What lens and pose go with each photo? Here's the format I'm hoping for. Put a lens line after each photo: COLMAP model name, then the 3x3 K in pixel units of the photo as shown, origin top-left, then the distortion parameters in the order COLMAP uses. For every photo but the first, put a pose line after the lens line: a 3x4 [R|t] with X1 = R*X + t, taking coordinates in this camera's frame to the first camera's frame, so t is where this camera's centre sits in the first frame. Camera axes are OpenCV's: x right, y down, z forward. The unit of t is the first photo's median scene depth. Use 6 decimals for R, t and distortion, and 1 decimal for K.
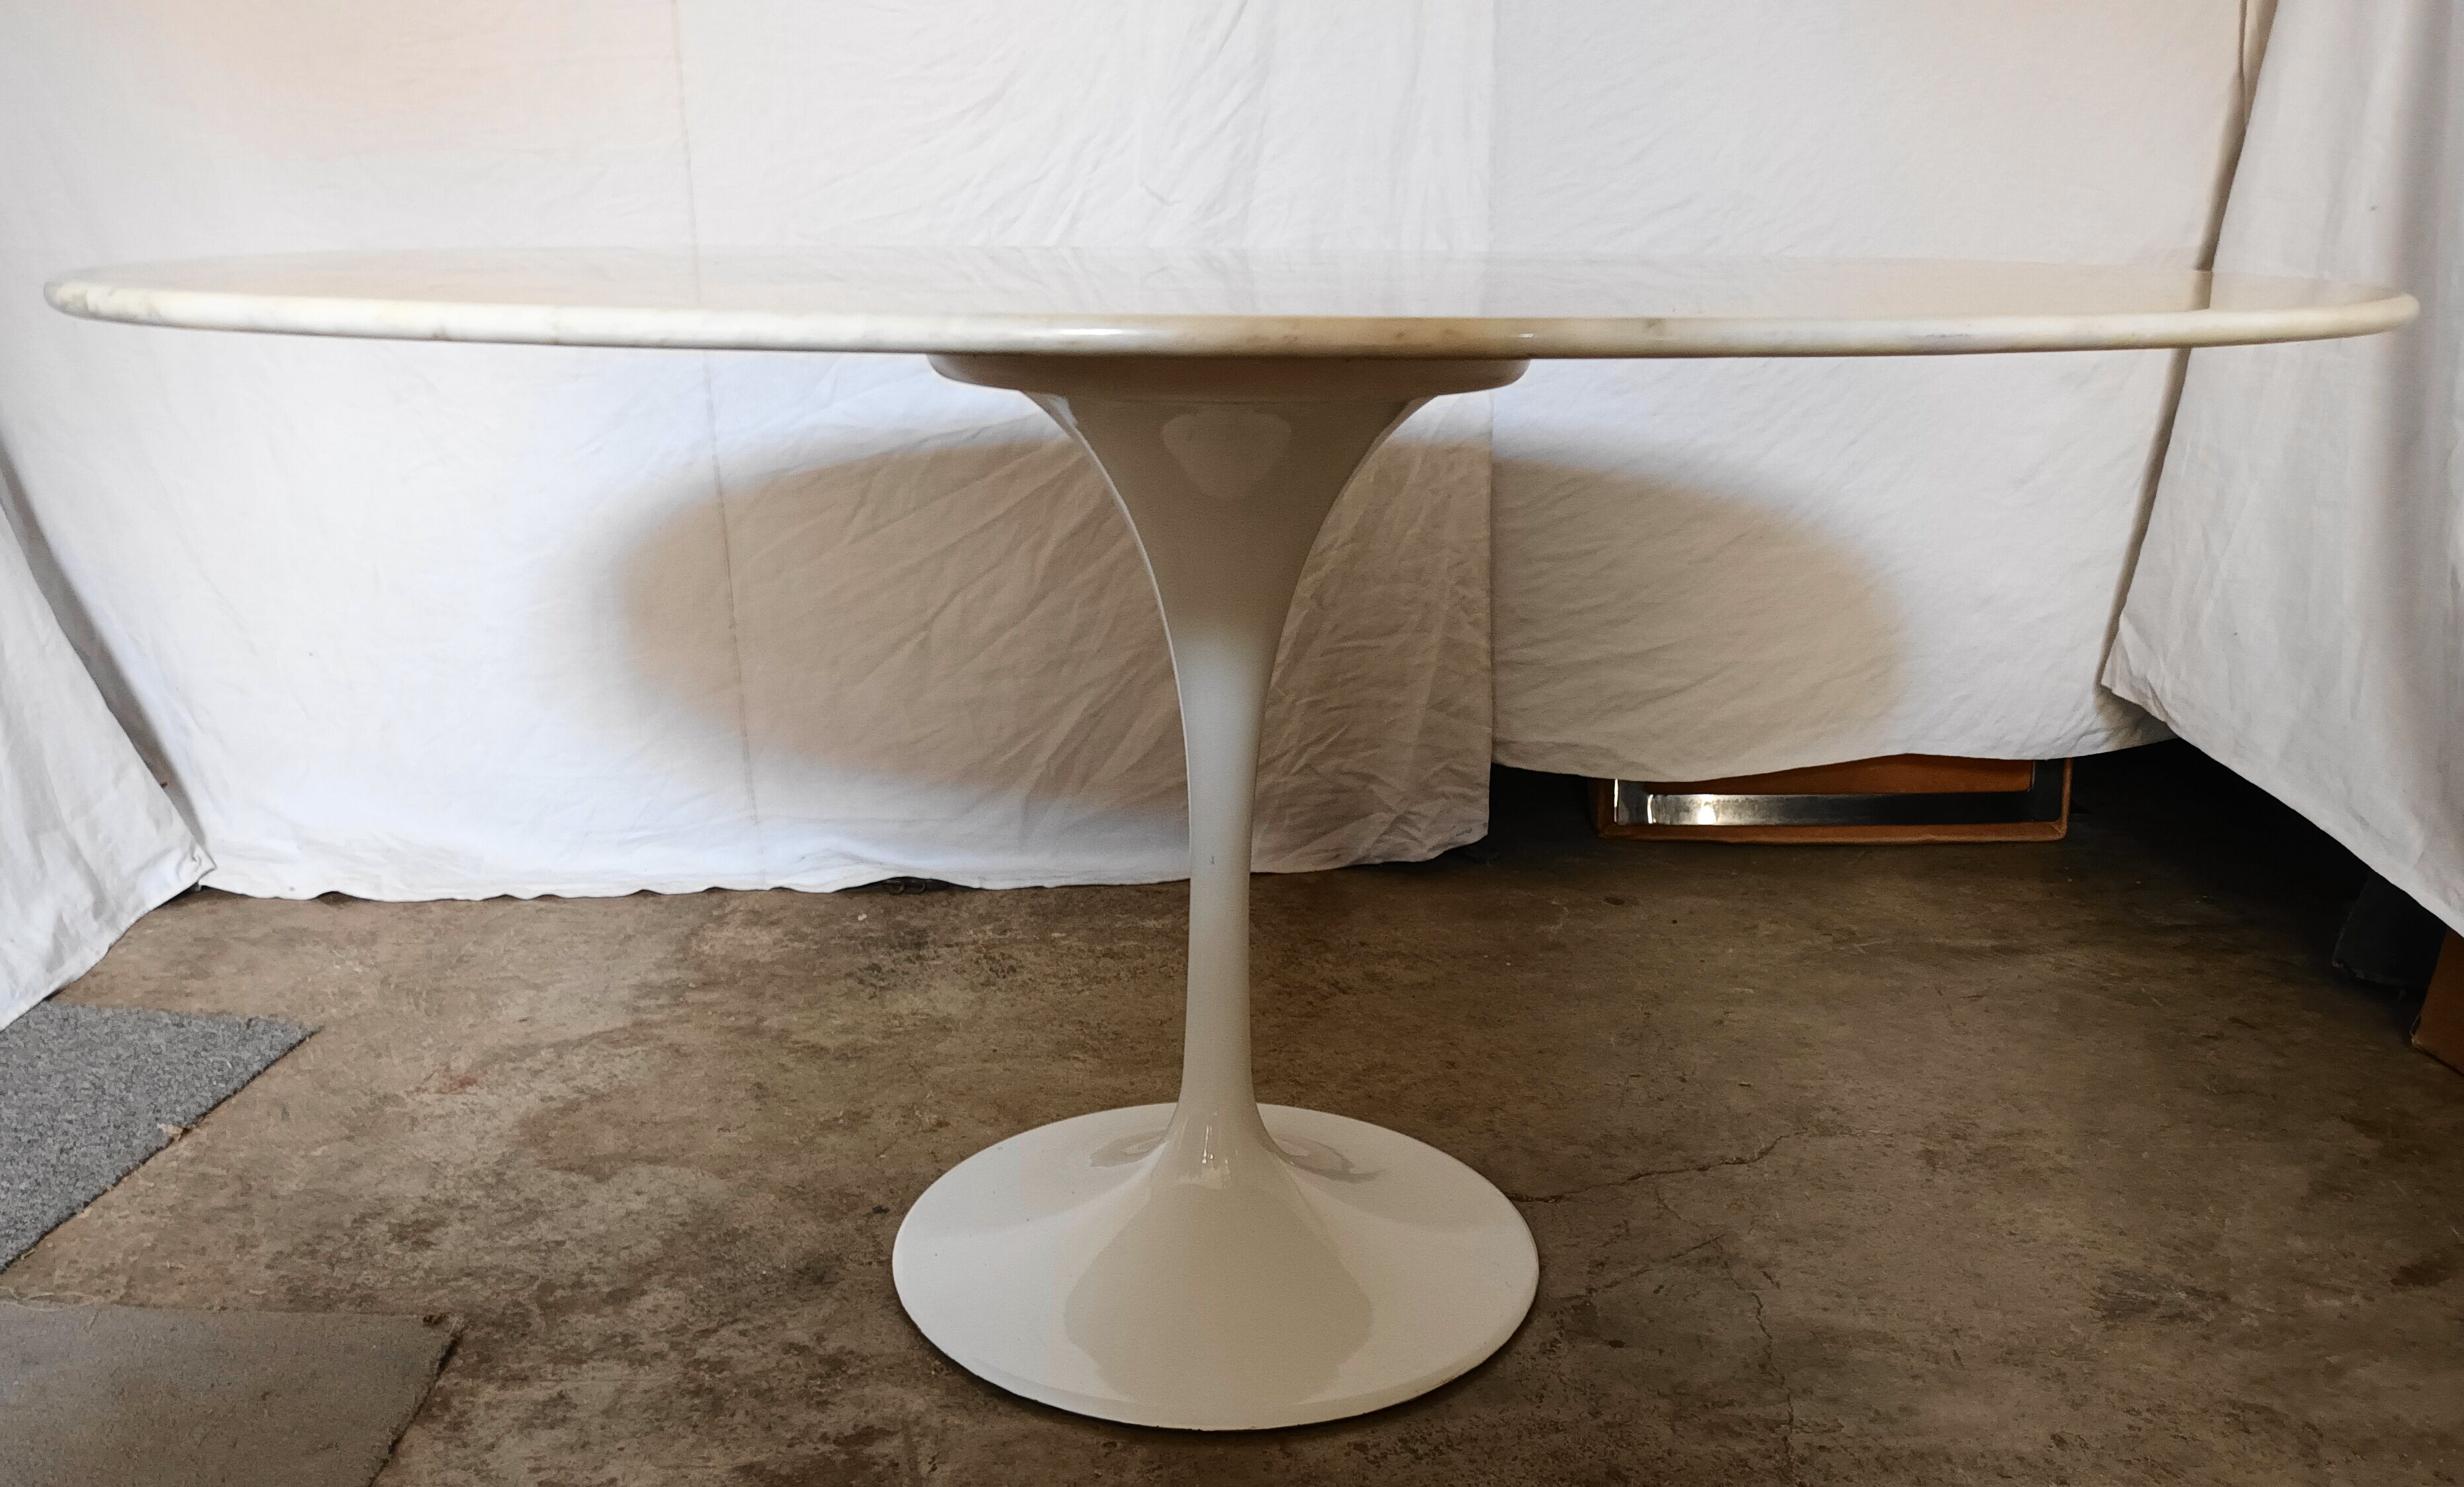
lens RADIAL K [[1948.1, 0, 1189.6], [0, 1948.1, 982.2], [0, 0, 1]] dist [0.028901, -0.028770]
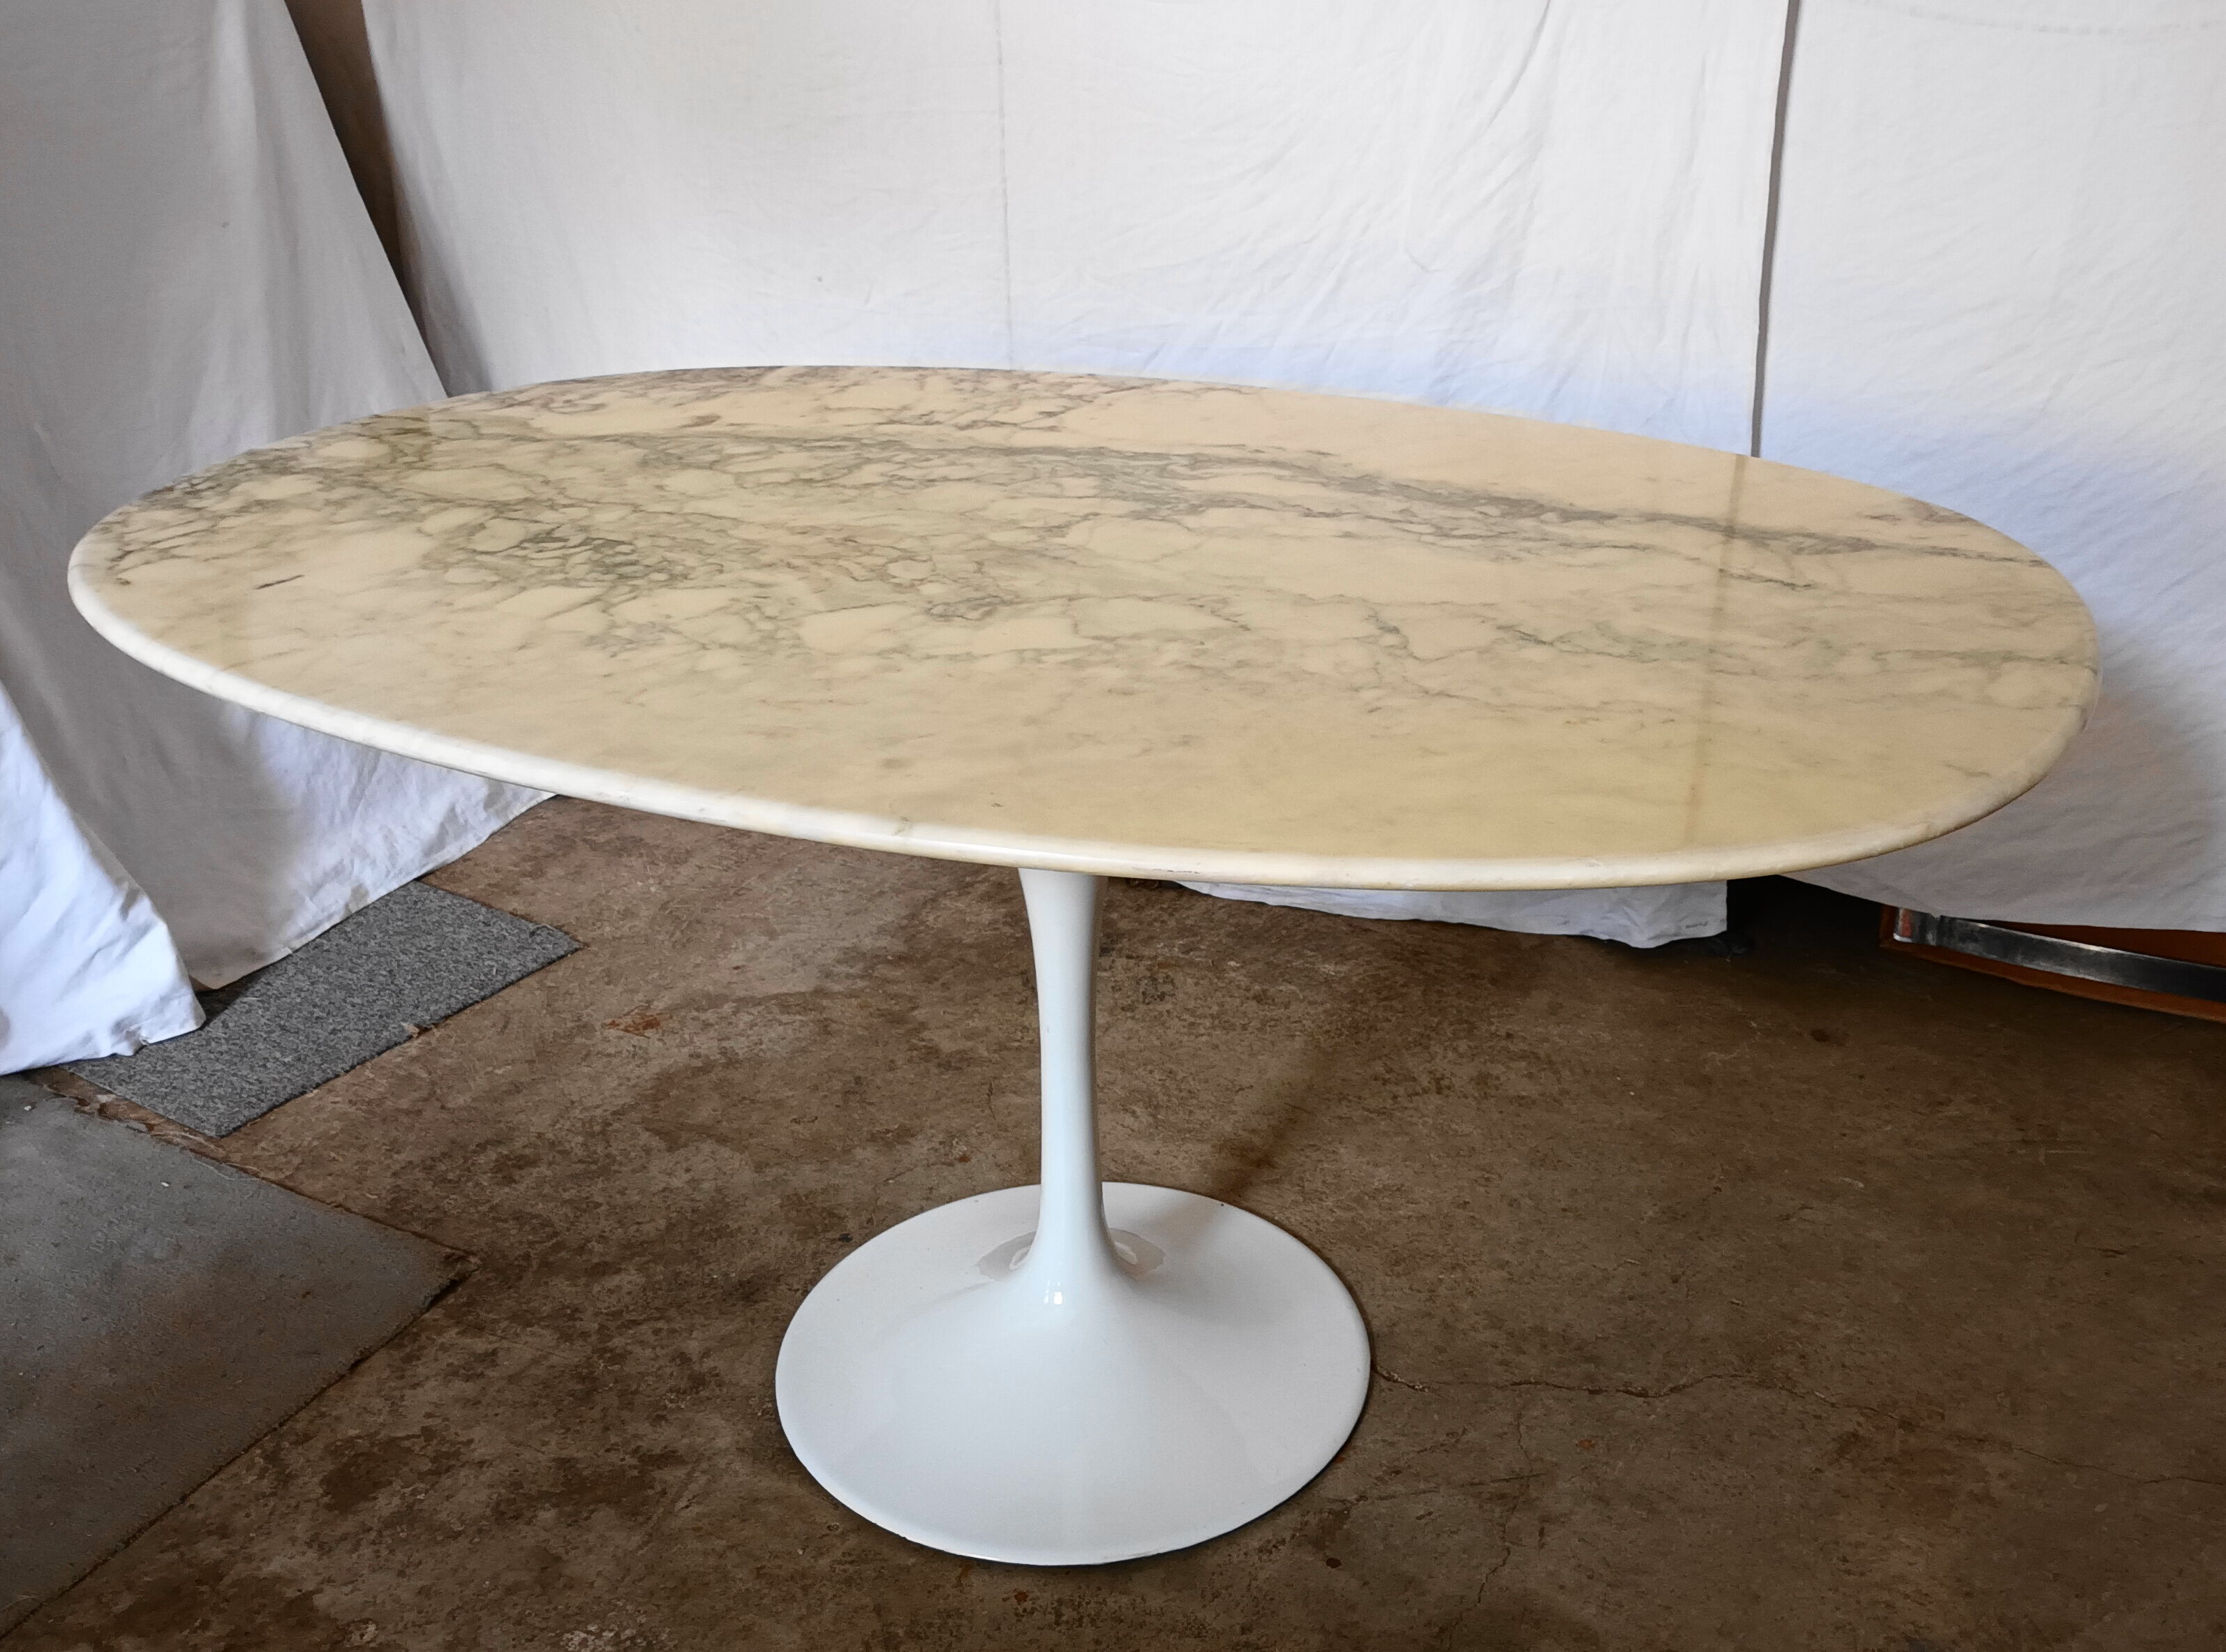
lens RADIAL K [[2053.9, 0, 1214.6], [0, 2053.9, 893.8], [0, 0, 1]] dist [0.016419, 0.000000]
pose [[0.911796, 0.181952, -0.368132, 0.412656], [-0.156552, 0.982795, 0.098004, -0.216108], [0.379630, -0.031728, 0.924594, -0.019969]]
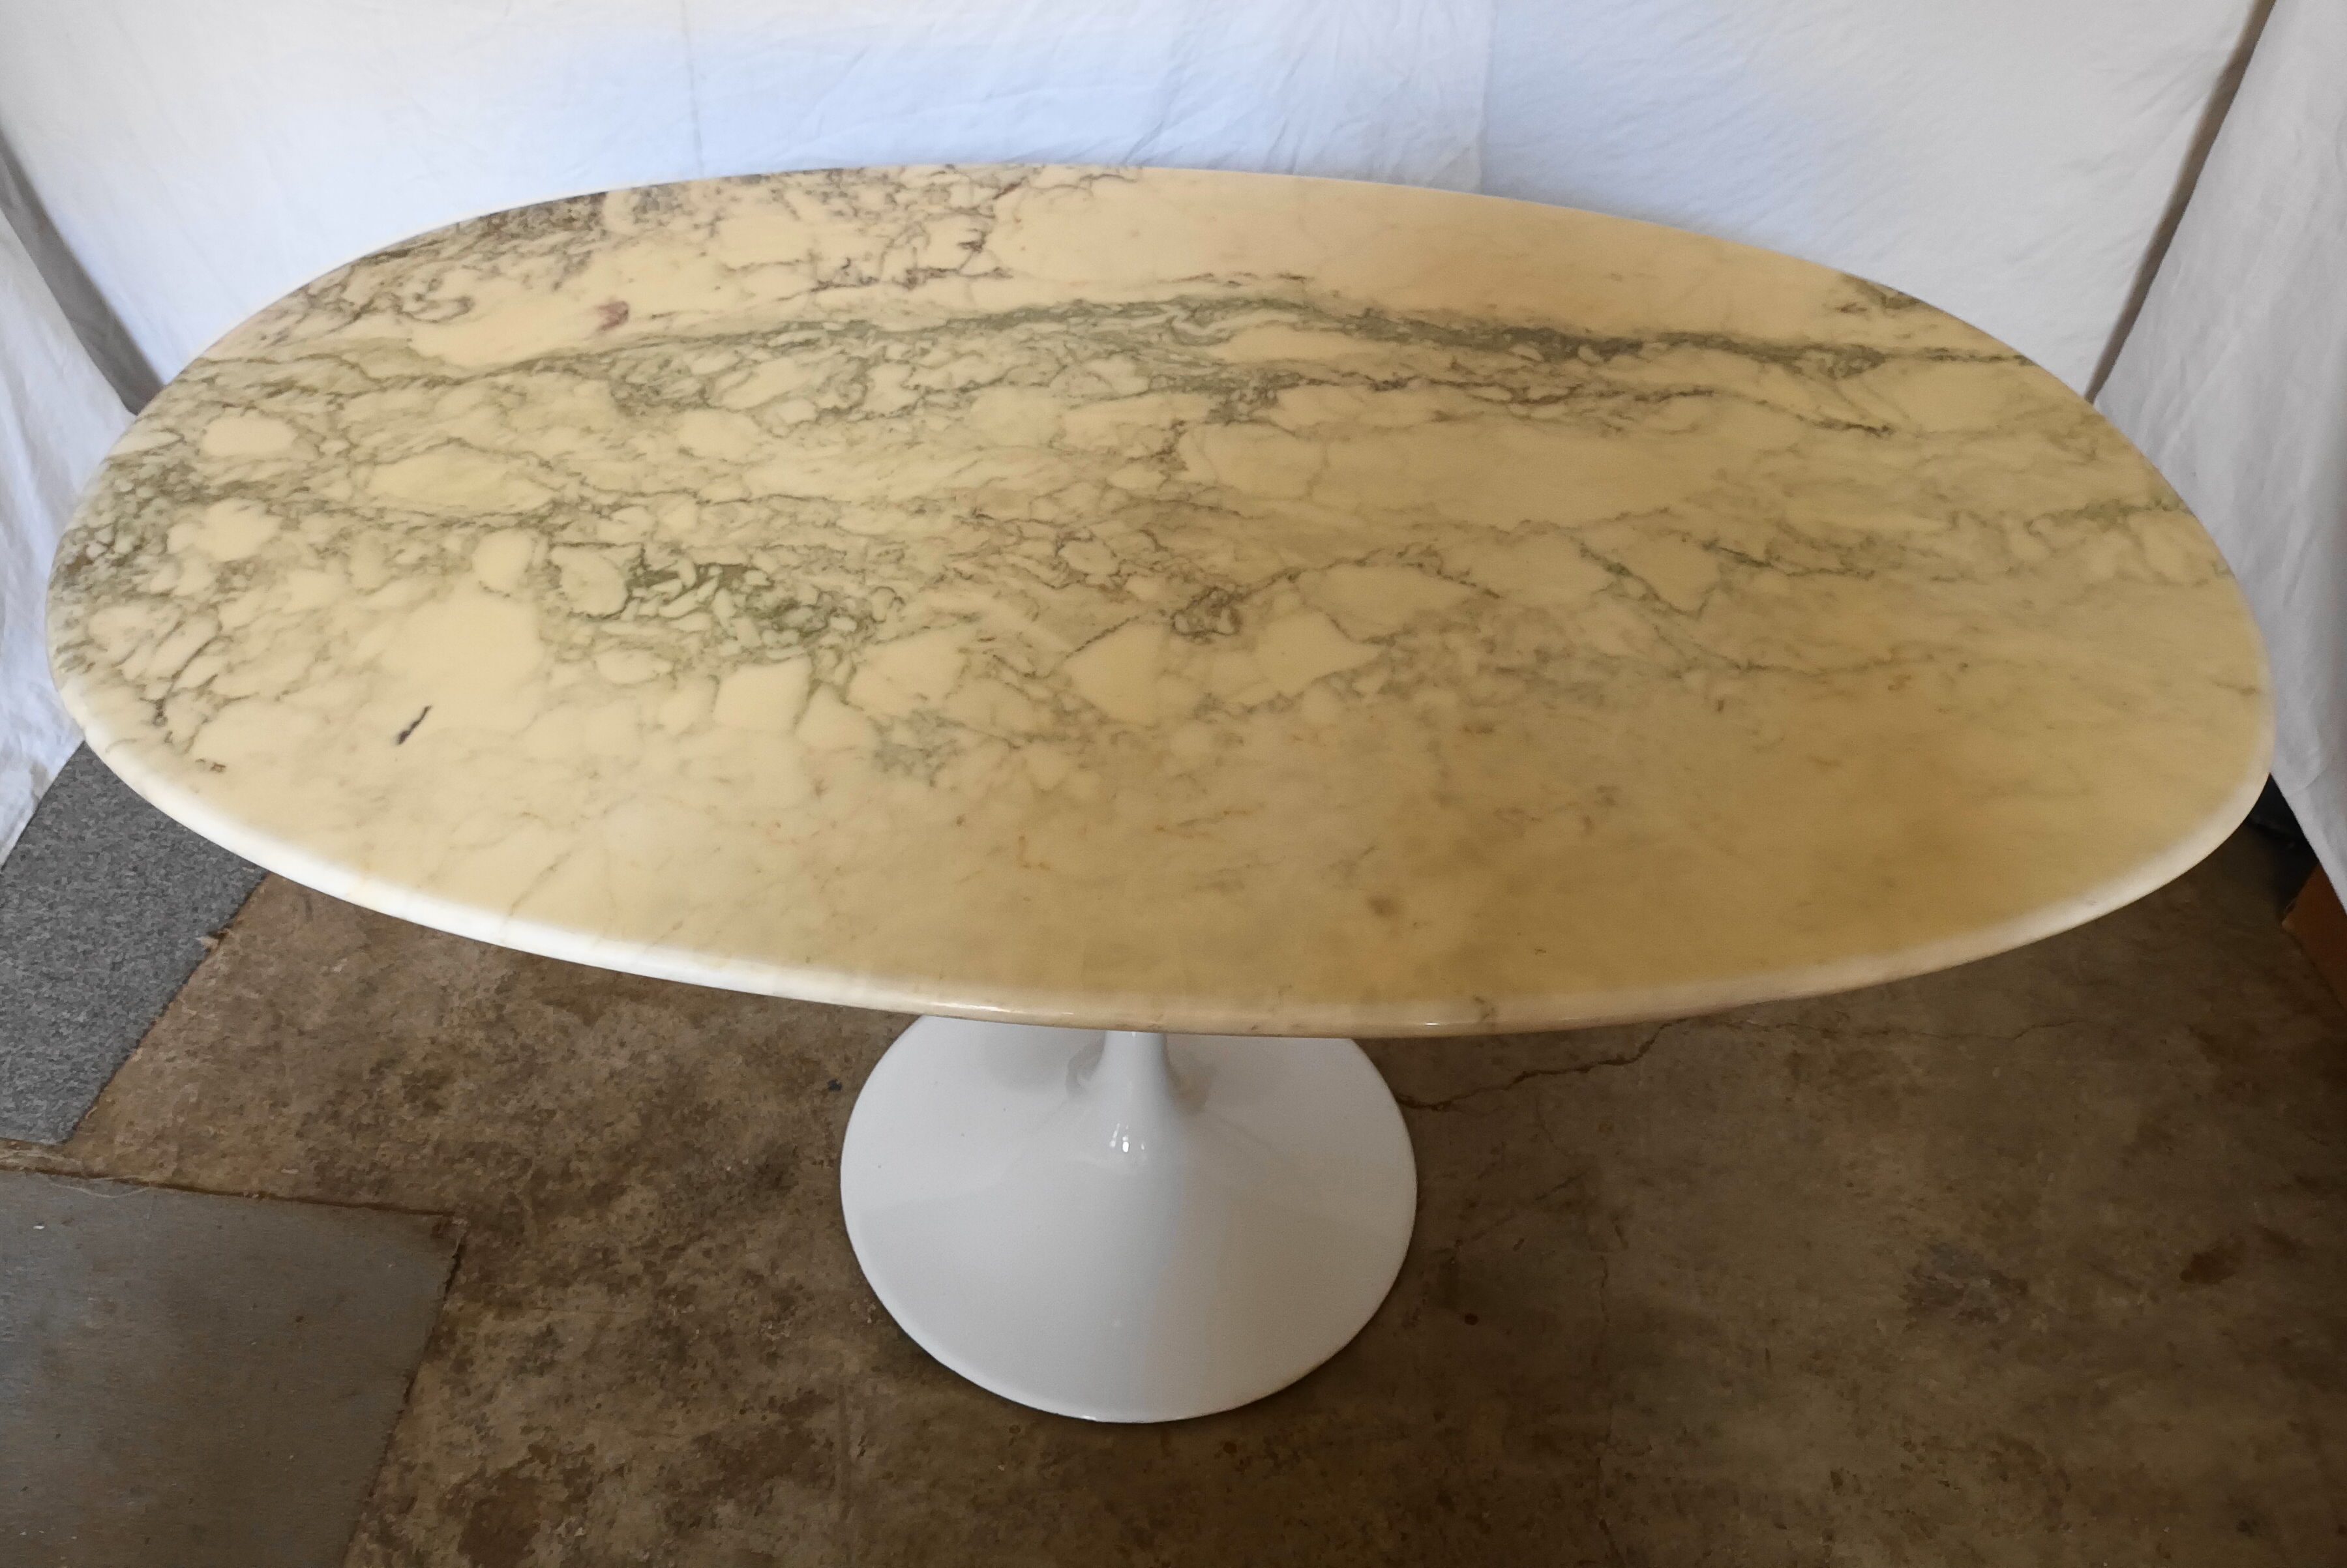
lens RADIAL K [[1930.5, 0, 1141.6], [0, 1930.5, 585.0], [0, 0, 1]] dist [0.014700, -0.006725]
pose [[0.997944, 0.057939, -0.027401, 0.028115], [-0.050318, 0.973074, 0.224935, -0.391247], [0.039696, -0.223094, 0.973988, -0.006796]]
